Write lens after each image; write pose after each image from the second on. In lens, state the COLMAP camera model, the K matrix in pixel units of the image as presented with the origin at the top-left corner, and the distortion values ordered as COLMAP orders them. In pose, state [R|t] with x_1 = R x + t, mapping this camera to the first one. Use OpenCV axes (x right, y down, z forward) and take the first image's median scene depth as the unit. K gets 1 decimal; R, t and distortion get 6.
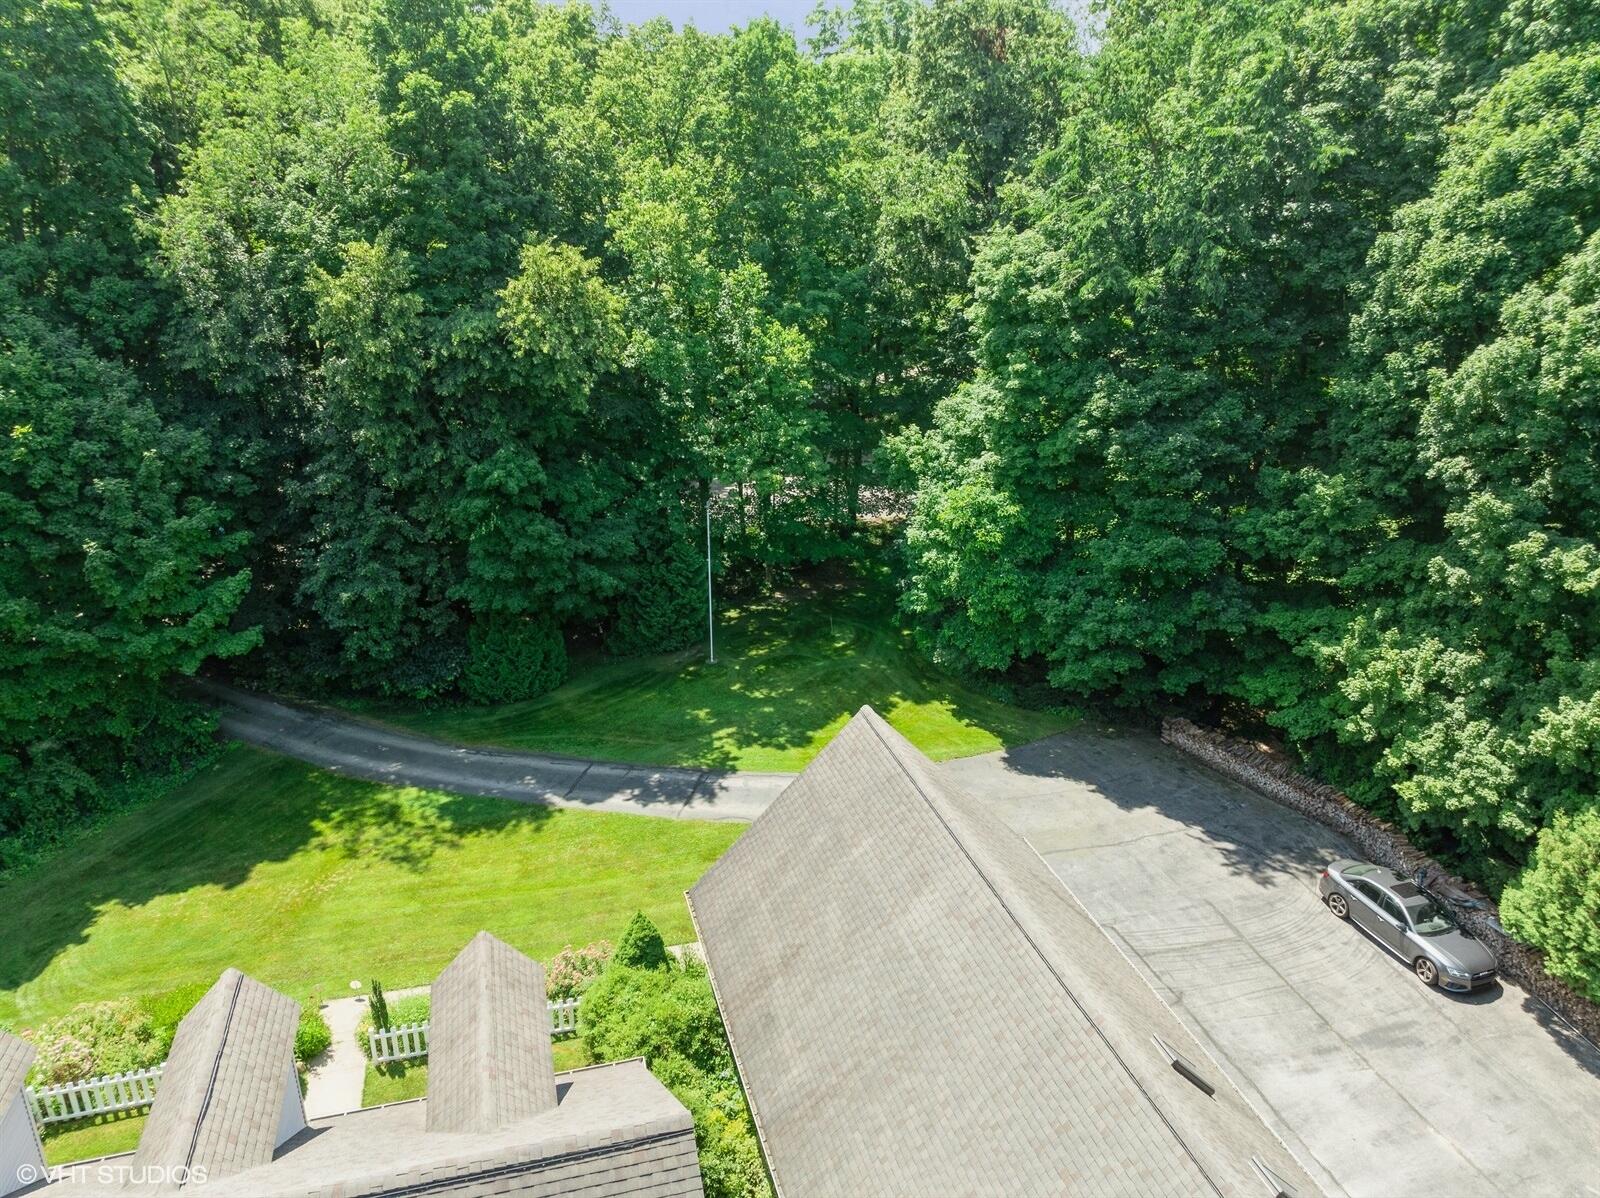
lens RADIAL K [[1114.8, 0, 789.9], [0, 1114.8, 603.1], [0, 0, 1]] dist [-0.034299, 0.013319]
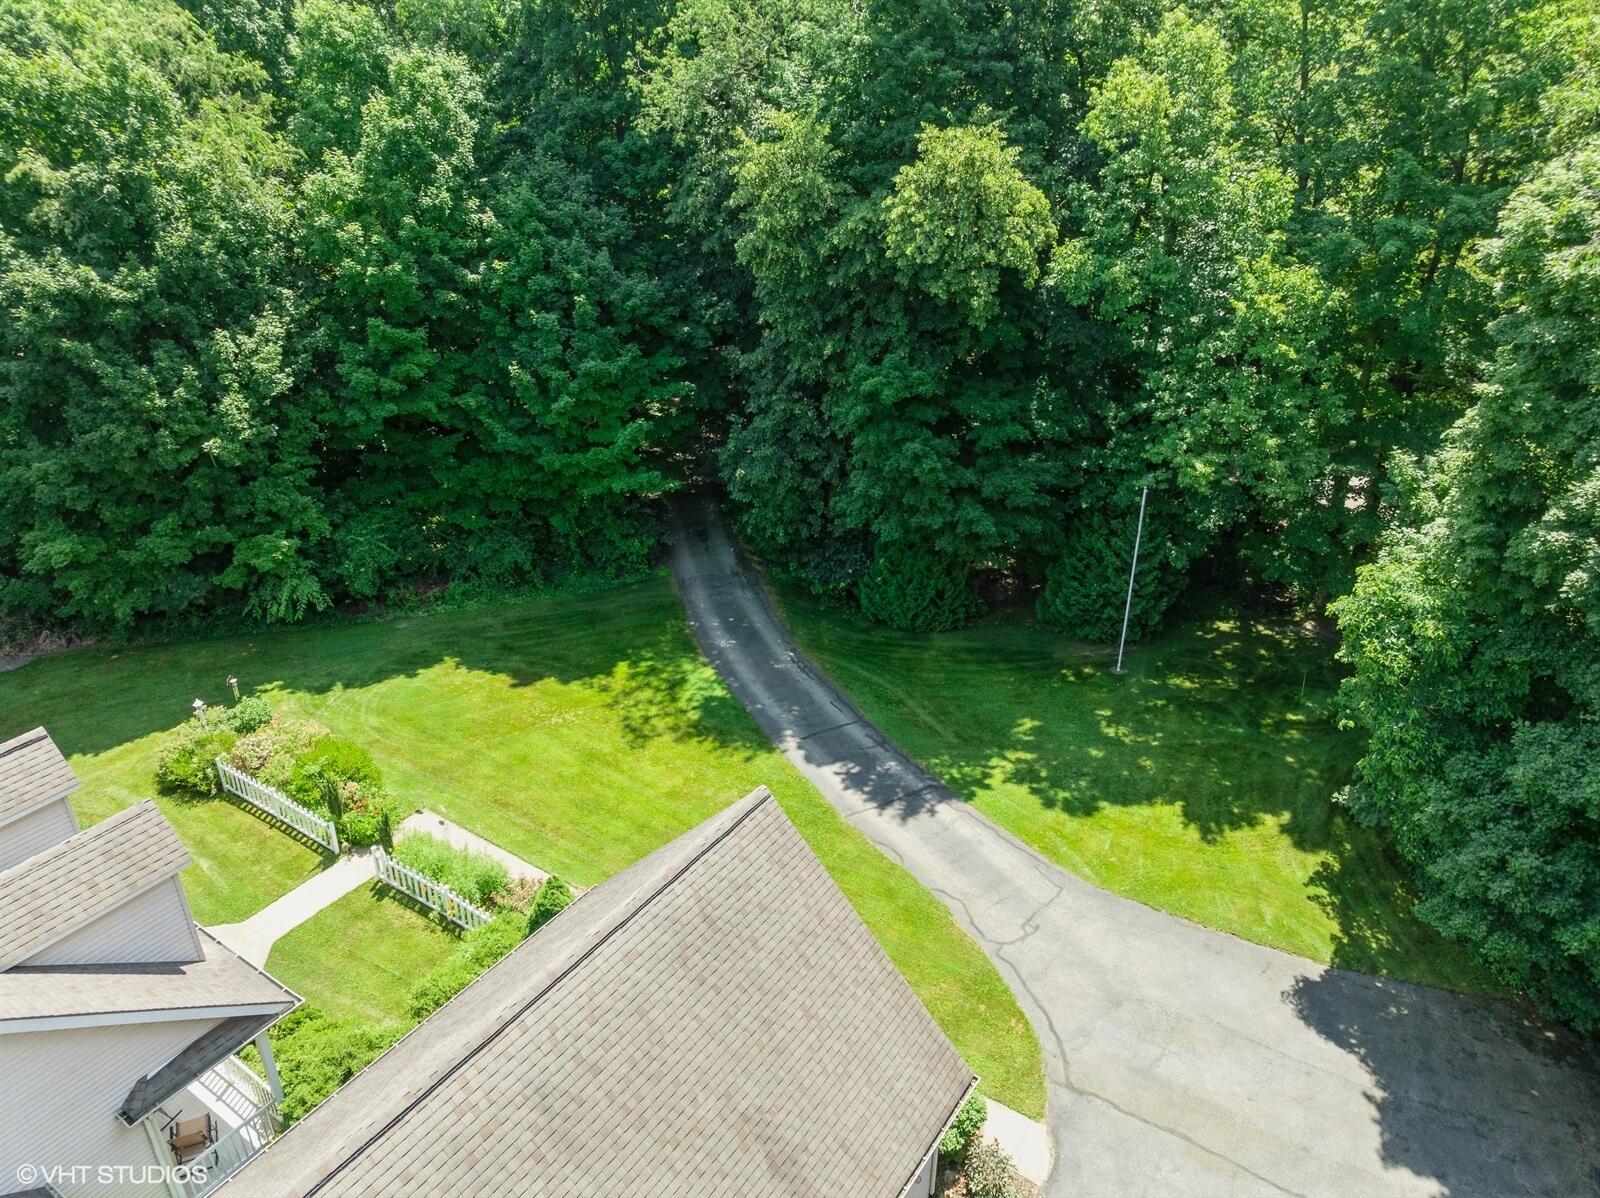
lens RADIAL K [[1114.8, 0, 794.6], [0, 1114.8, 604.5], [0, 0, 1]] dist [-0.034299, 0.013319]
pose [[0.661233, 0.345292, -0.665992, 0.374515], [-0.268898, 0.937876, 0.219278, -0.134742], [0.700332, 0.034091, 0.713003, 0.339110]]
